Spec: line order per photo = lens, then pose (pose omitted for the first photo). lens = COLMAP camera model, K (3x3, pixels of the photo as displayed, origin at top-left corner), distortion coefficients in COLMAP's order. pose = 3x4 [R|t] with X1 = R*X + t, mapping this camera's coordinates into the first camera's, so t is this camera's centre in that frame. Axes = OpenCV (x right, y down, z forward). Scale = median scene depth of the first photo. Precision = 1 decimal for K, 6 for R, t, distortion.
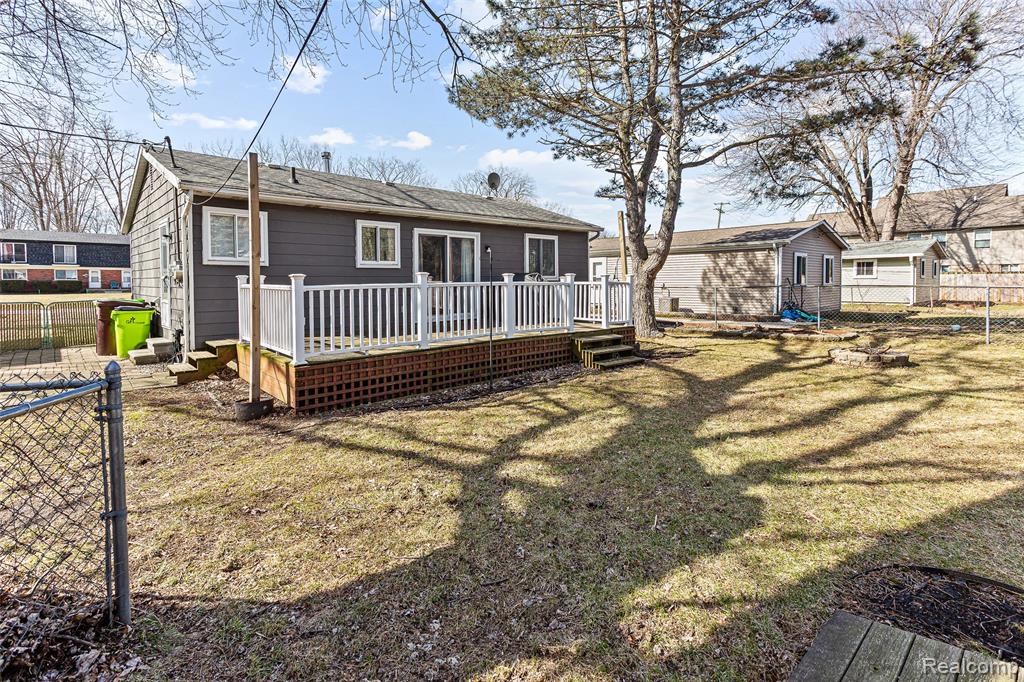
lens RADIAL K [[471.6, 0, 505.9], [0, 471.6, 327.8], [0, 0, 1]] dist [0.014111, 0.000242]
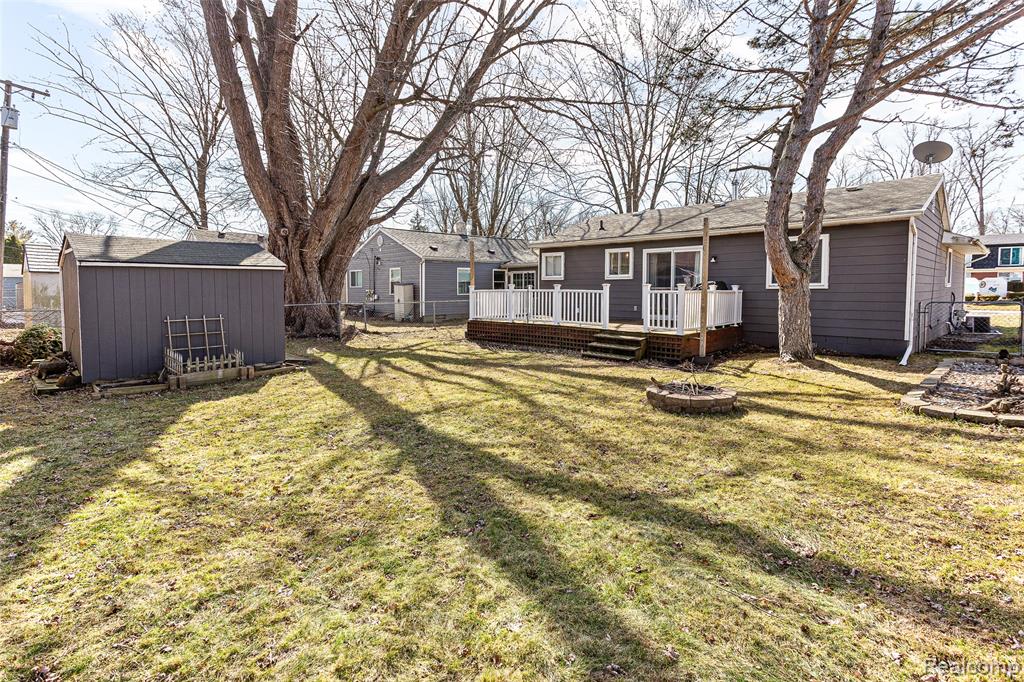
lens RADIAL K [[471.6, 0, 505.9], [0, 471.6, 327.8], [0, 0, 1]] dist [0.014111, 0.000242]
pose [[0.076875, 0.096096, -0.992399, 1.169946], [-0.096944, 0.991349, 0.088484, -0.070445], [0.992317, 0.089405, 0.085526, 0.518754]]
